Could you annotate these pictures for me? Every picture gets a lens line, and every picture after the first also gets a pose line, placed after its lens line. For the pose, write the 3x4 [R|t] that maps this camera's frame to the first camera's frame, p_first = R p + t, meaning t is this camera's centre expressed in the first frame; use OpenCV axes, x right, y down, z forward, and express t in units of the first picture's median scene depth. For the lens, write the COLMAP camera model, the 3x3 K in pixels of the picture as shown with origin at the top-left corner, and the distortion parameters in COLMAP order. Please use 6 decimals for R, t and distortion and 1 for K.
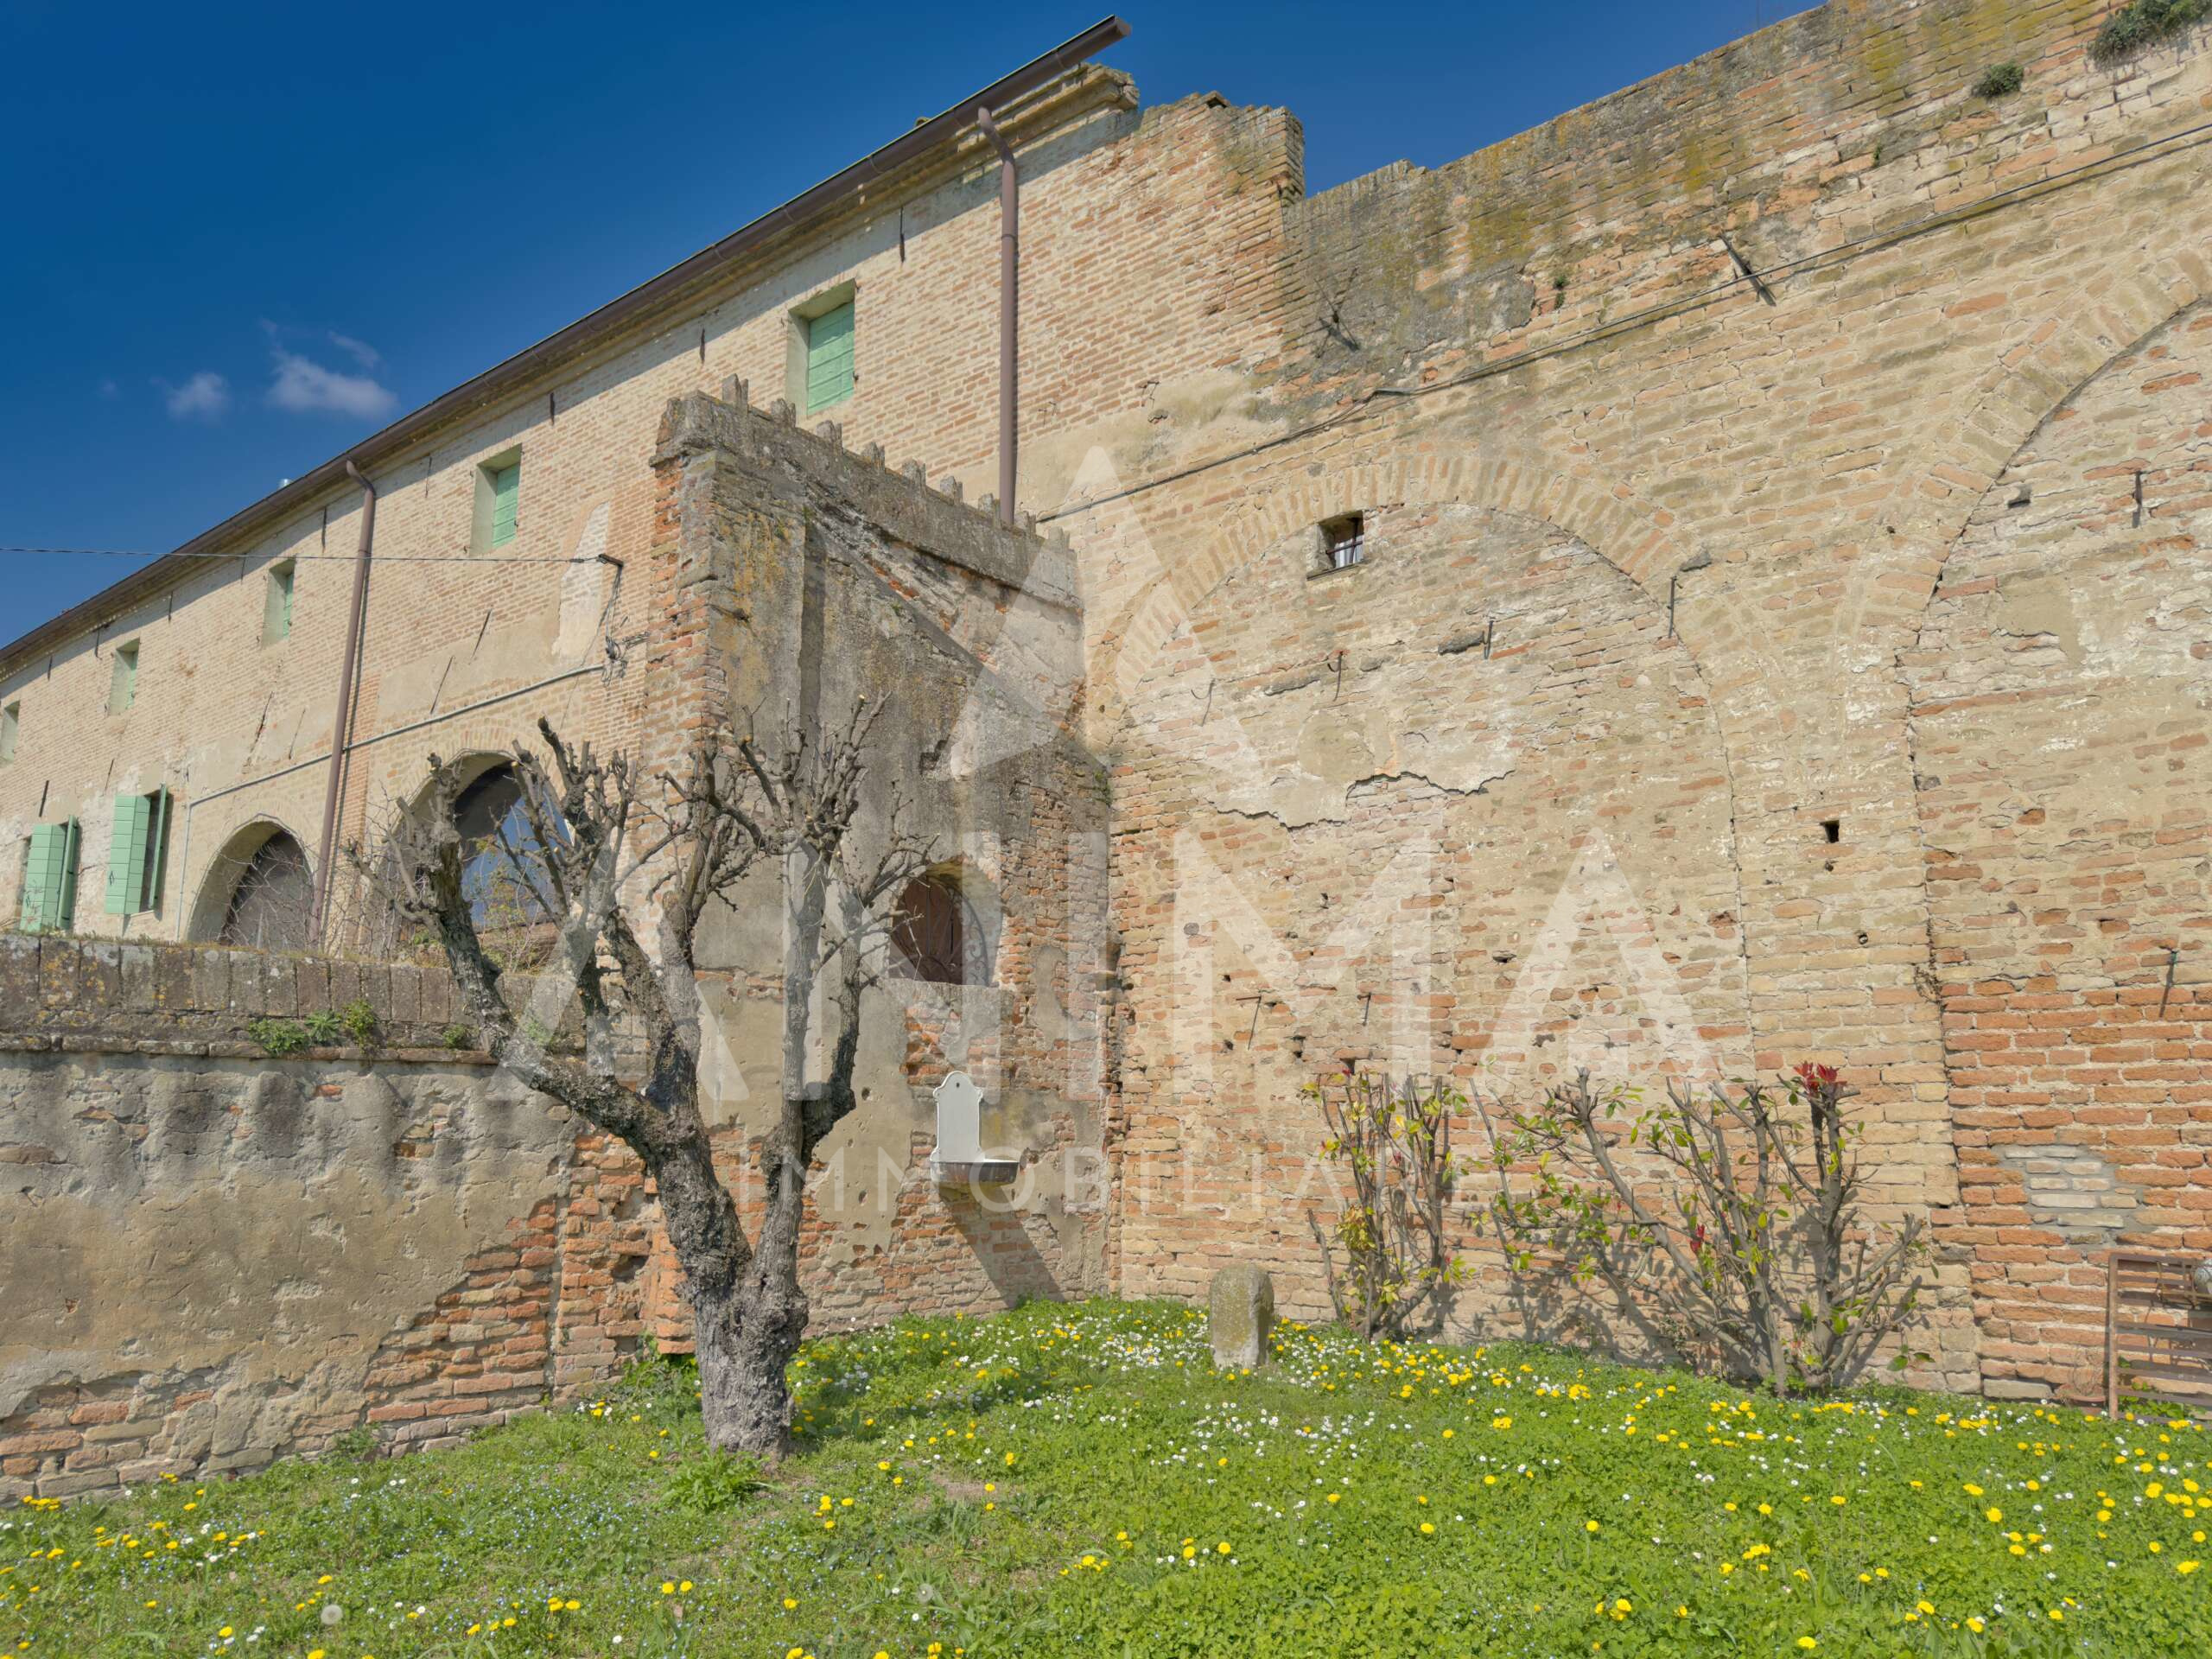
lens RADIAL K [[1548.2, 0, 1091.6], [0, 1548.2, 836.8], [0, 0, 1]] dist [0.066204, -0.096923]
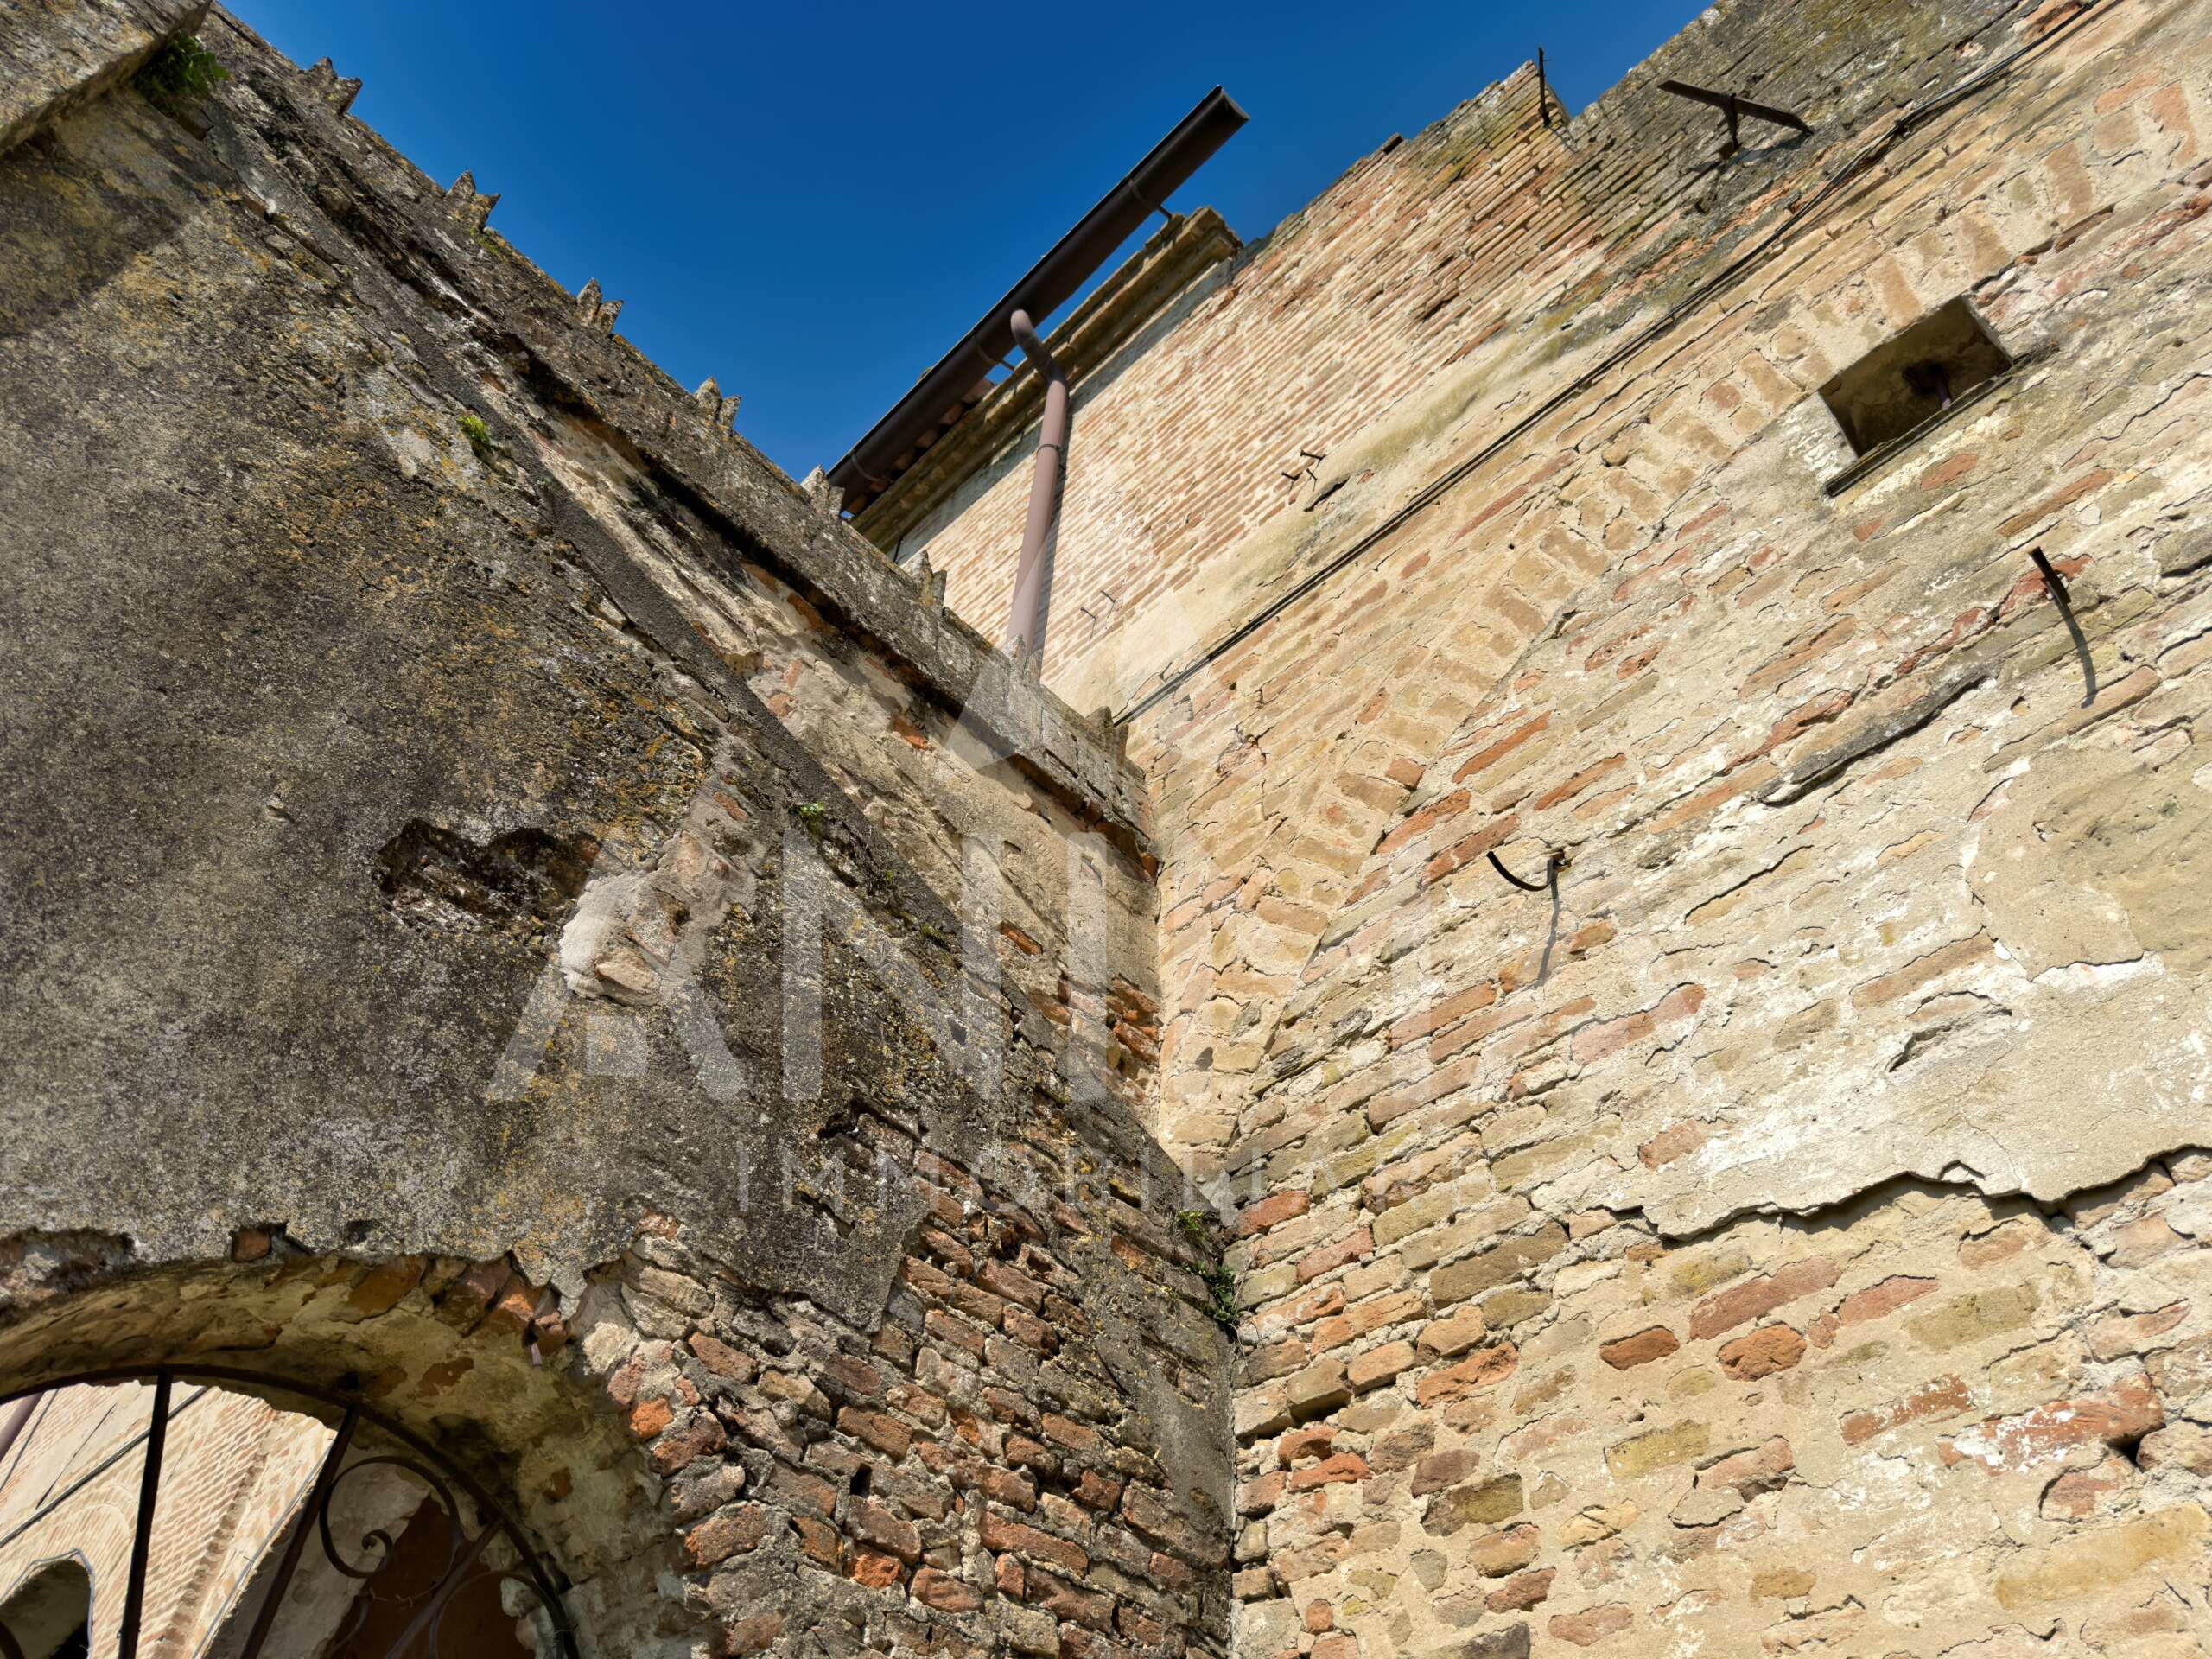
lens RADIAL K [[1548.1, 0, 1081.5], [0, 1548.1, 825.2], [0, 0, 1]] dist [-0.000708, -0.025299]
pose [[0.993909, -0.030159, -0.106001, 0.021649], [-0.039759, 0.798935, -0.600102, 0.096674], [0.102787, 0.600661, 0.792869, 0.903778]]
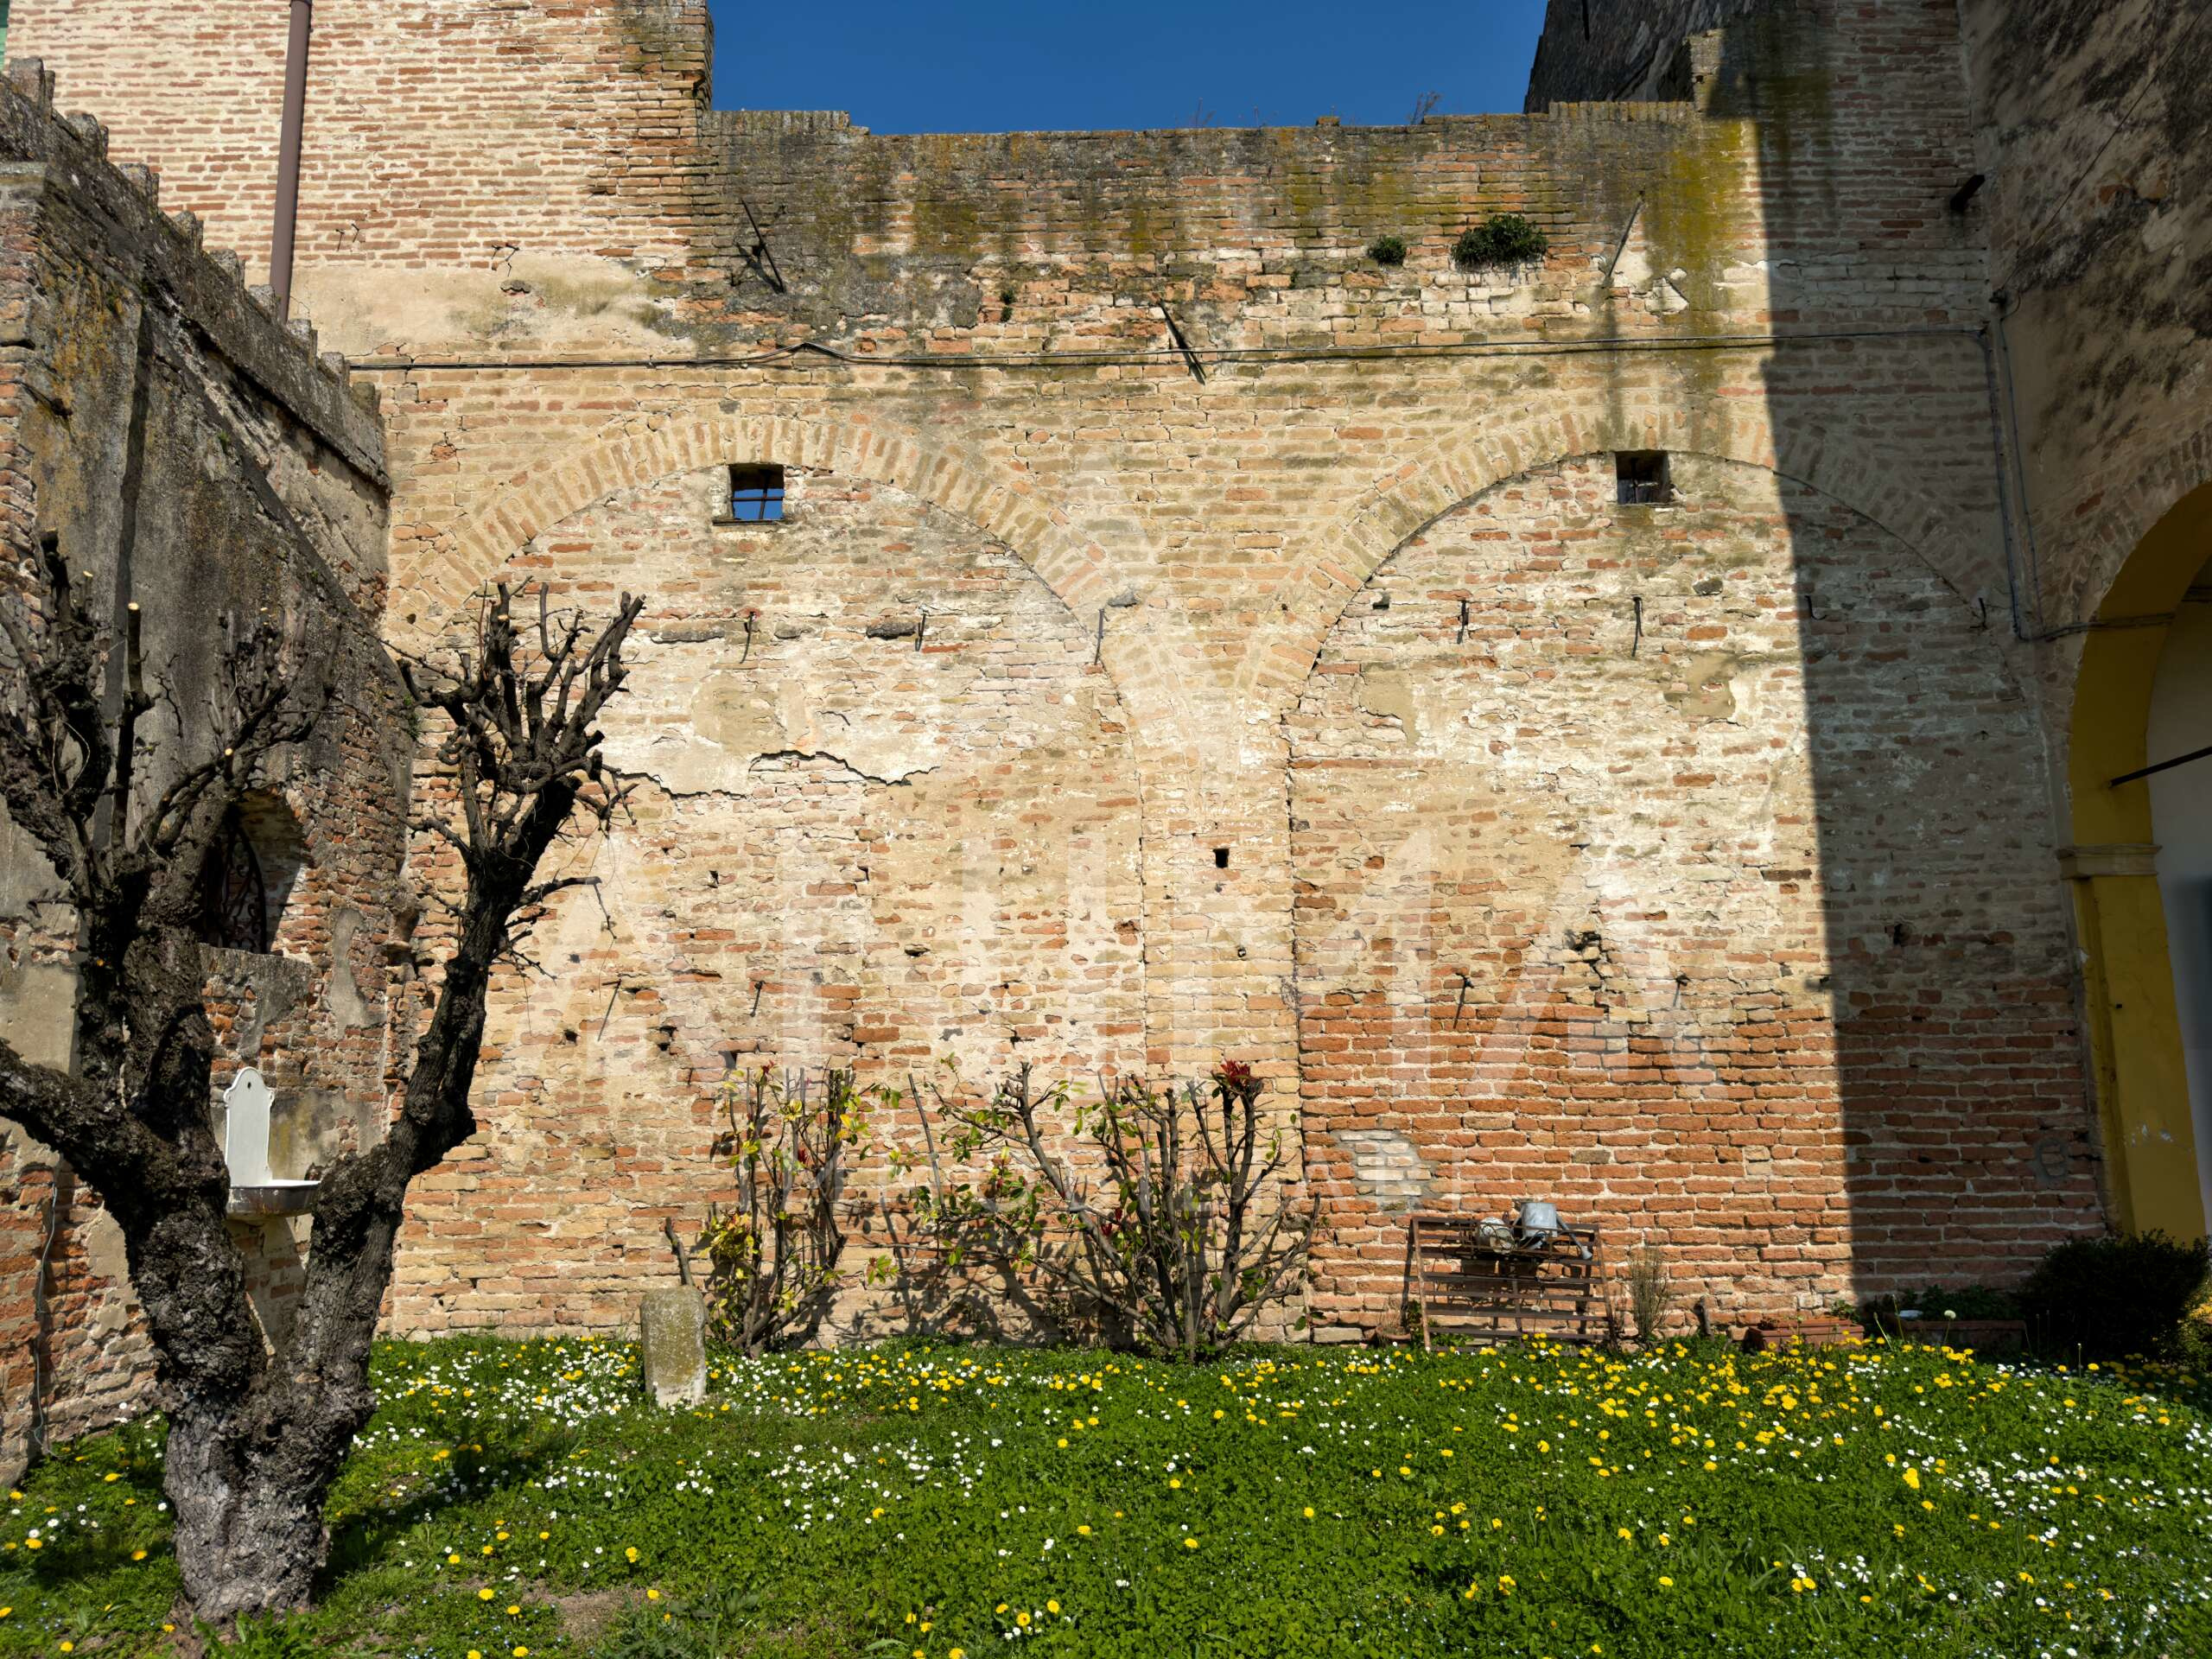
lens RADIAL K [[1543.9, 0, 1096.1], [0, 1543.9, 839.5], [0, 0, 1]] dist [0.162975, -0.231562]
pose [[0.776449, 0.092943, 0.623289, -0.282804], [-0.104838, 0.994332, -0.017672, 0.011742], [-0.621399, -0.051622, 0.781792, 0.153379]]
